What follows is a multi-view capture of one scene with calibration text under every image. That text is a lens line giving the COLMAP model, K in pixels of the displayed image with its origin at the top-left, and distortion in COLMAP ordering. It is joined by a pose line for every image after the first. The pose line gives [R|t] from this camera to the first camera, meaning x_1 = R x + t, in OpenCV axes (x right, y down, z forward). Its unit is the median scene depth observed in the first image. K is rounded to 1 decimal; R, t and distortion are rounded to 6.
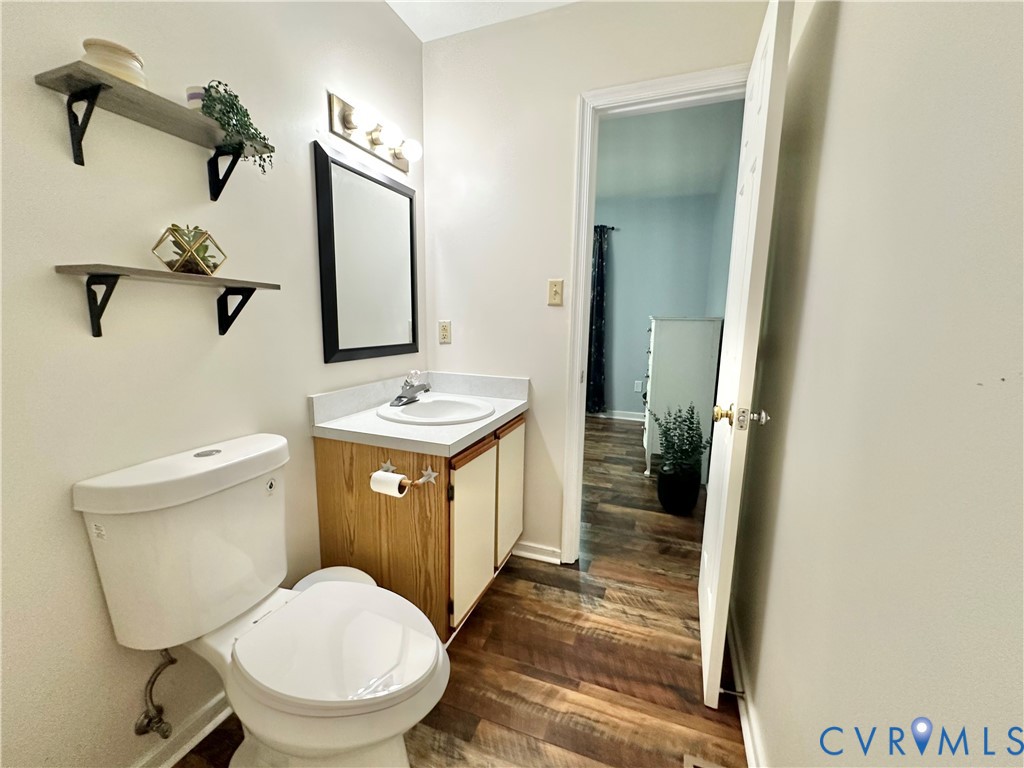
lens RADIAL K [[420.6, 0, 509.7], [0, 420.6, 383.5], [0, 0, 1]] dist [-0.002507, 0.000043]
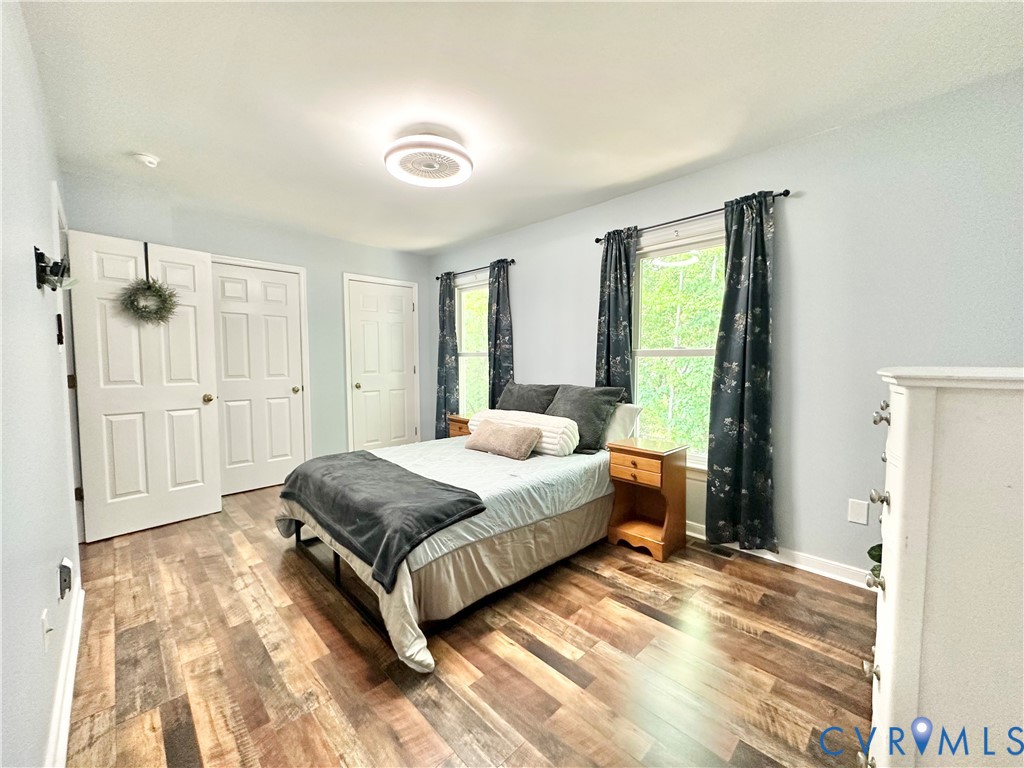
lens RADIAL K [[407.7, 0, 507.3], [0, 407.7, 382.6], [0, 0, 1]] dist [-0.000164, 0.000076]
pose [[0.908567, 0.011851, -0.417570, 0.140195], [-0.056509, 0.993896, -0.094746, -0.070379], [0.413898, 0.109680, 0.903692, 0.415678]]
